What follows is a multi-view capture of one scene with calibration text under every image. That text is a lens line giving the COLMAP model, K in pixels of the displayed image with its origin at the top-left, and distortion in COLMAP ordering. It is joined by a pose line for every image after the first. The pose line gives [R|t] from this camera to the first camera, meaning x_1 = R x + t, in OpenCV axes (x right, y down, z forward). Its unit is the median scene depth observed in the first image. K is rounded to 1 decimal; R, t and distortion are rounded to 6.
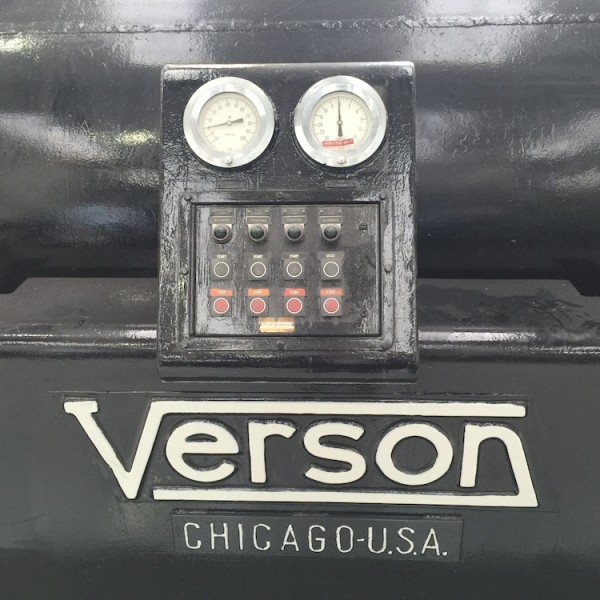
lens RADIAL K [[680.9, 0, 300.0], [0, 680.9, 300.0], [0, 0, 1]] dist [0.074421, -0.056128]
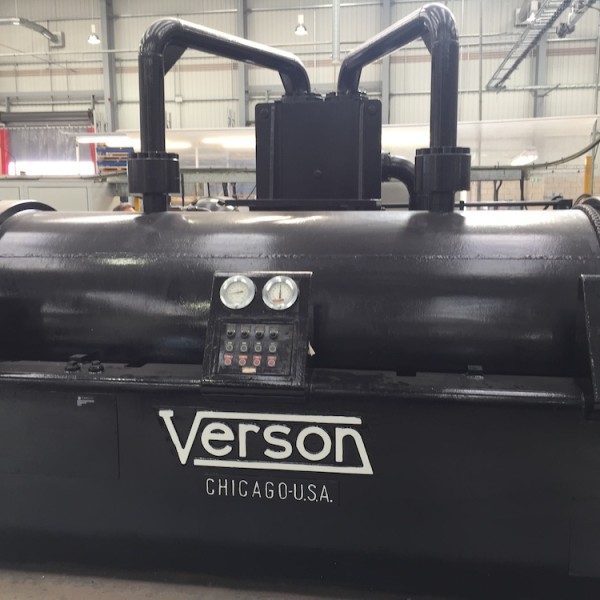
lens RADIAL K [[629.7, 0, 300.0], [0, 629.7, 300.0], [0, 0, 1]] dist [0.055067, -0.018299]
pose [[0.995242, 0.028415, -0.093202, 0.295572], [-0.054187, 0.956382, -0.287049, 0.366241], [0.080980, 0.290733, 0.953371, -1.032794]]
